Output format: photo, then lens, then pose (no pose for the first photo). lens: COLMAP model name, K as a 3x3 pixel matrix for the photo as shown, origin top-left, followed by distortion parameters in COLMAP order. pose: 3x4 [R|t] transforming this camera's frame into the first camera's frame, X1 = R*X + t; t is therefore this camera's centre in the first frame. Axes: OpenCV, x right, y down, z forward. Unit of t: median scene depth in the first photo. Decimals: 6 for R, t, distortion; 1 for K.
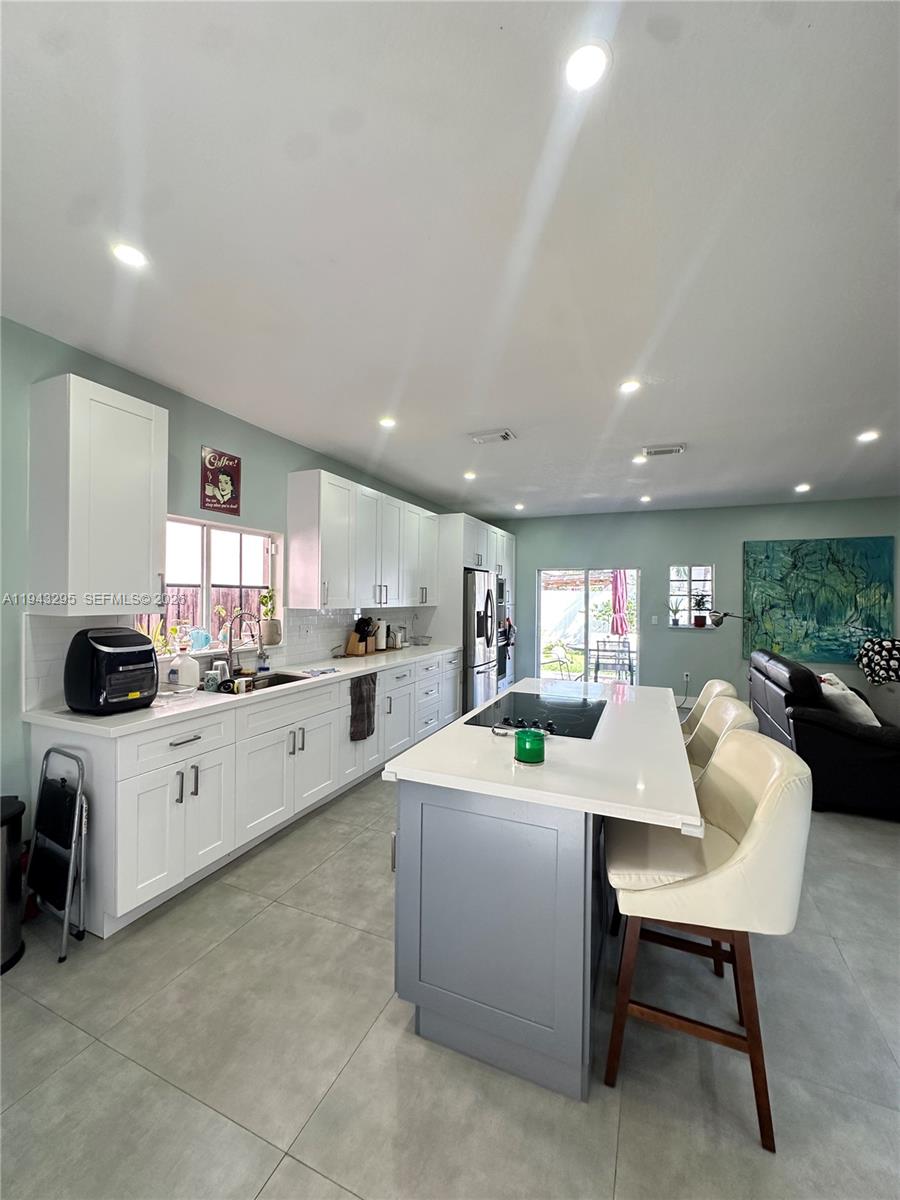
lens RADIAL K [[478.7, 0, 452.0], [0, 478.7, 600.6], [0, 0, 1]] dist [-0.002797, 0.000238]
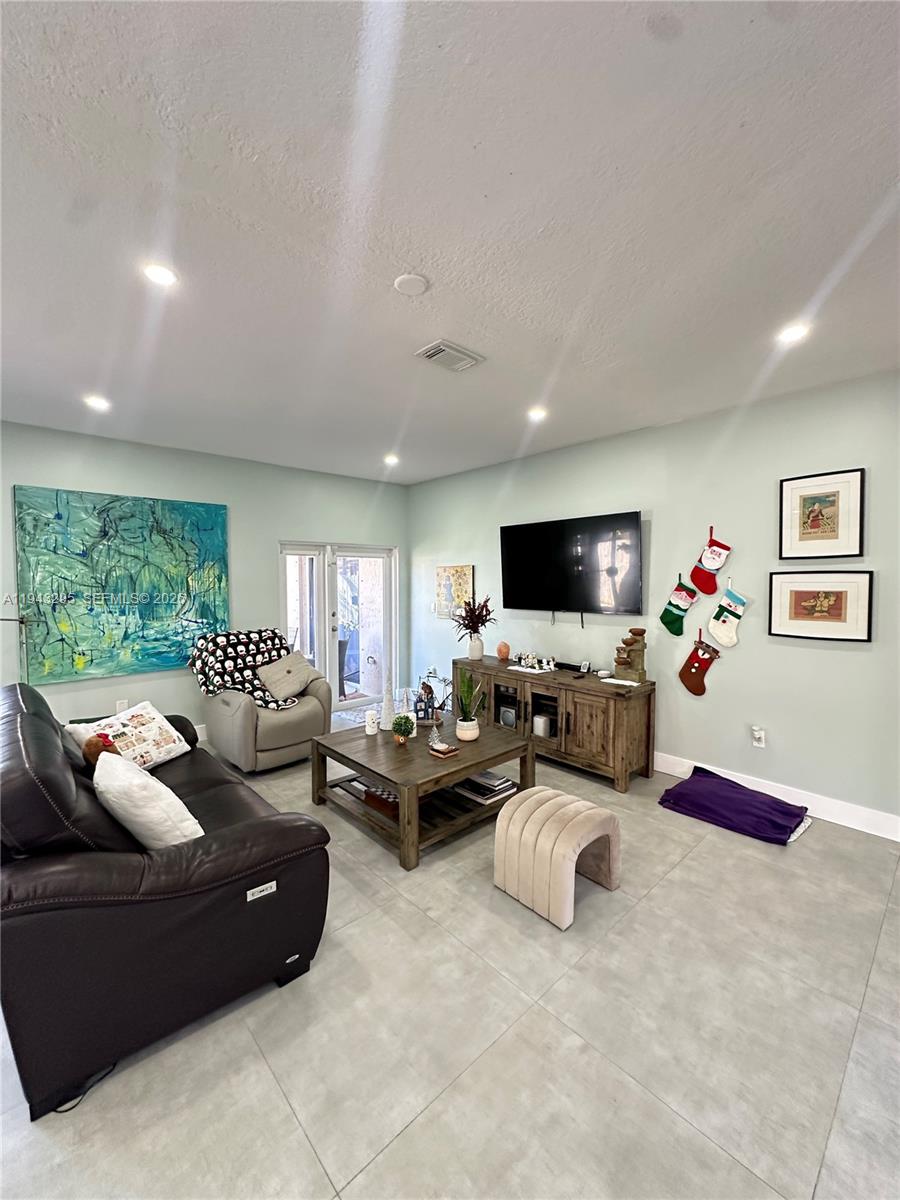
lens RADIAL K [[478.7, 0, 454.3], [0, 478.7, 598.3], [0, 0, 1]] dist [-0.002797, 0.000238]
pose [[0.400919, -0.044057, 0.915053, 0.317272], [0.011862, 0.999009, 0.042902, -0.006144], [-0.916037, -0.006346, 0.401044, 0.305913]]
